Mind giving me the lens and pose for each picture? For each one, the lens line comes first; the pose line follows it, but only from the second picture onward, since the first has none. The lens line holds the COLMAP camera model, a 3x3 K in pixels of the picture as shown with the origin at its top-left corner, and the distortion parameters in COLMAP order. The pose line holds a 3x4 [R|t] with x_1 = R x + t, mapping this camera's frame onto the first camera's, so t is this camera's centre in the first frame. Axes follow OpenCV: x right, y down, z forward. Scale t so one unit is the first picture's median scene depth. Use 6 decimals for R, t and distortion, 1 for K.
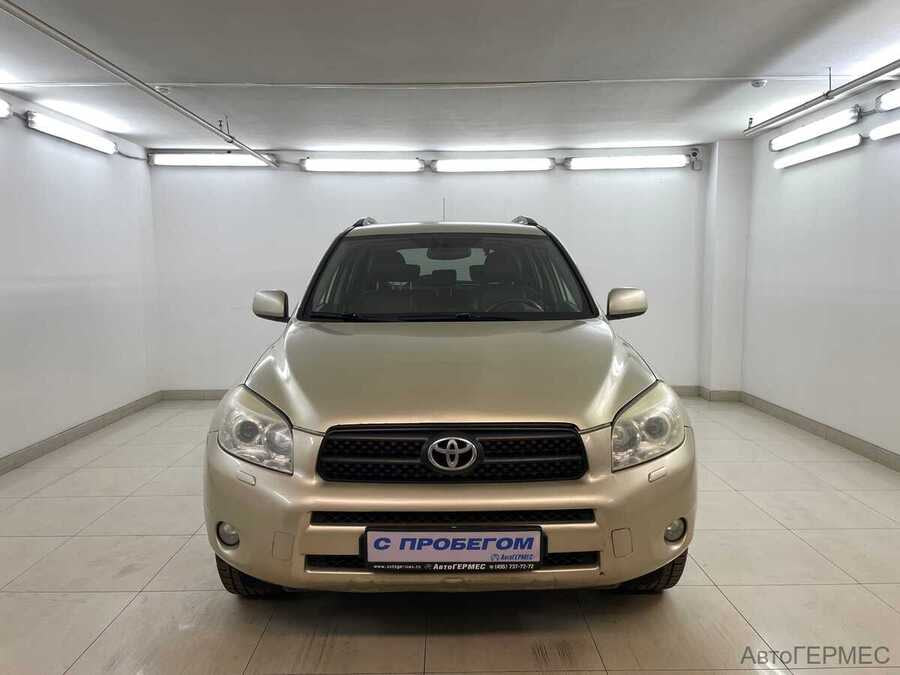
lens RADIAL K [[672.6, 0, 450.0], [0, 672.6, 337.5], [0, 0, 1]] dist [0.078931, -0.115278]
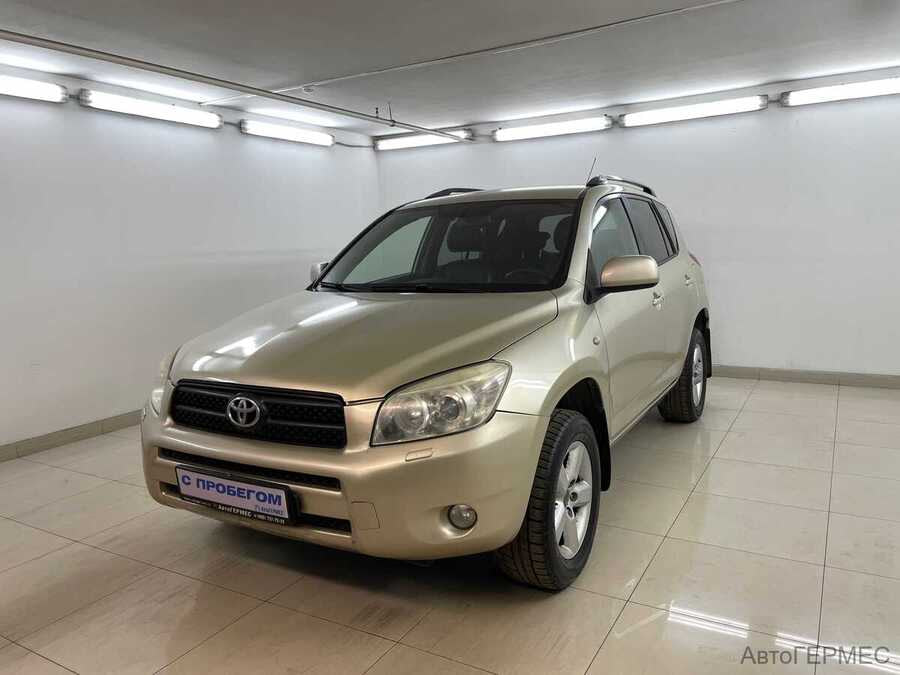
lens RADIAL K [[670.2, 0, 454.4], [0, 670.2, 335.7], [0, 0, 1]] dist [0.094147, -0.131741]
pose [[0.860326, 0.047346, -0.507541, 0.852714], [-0.020653, 0.998097, 0.058100, -0.026198], [0.509326, -0.039503, 0.859667, 0.212396]]
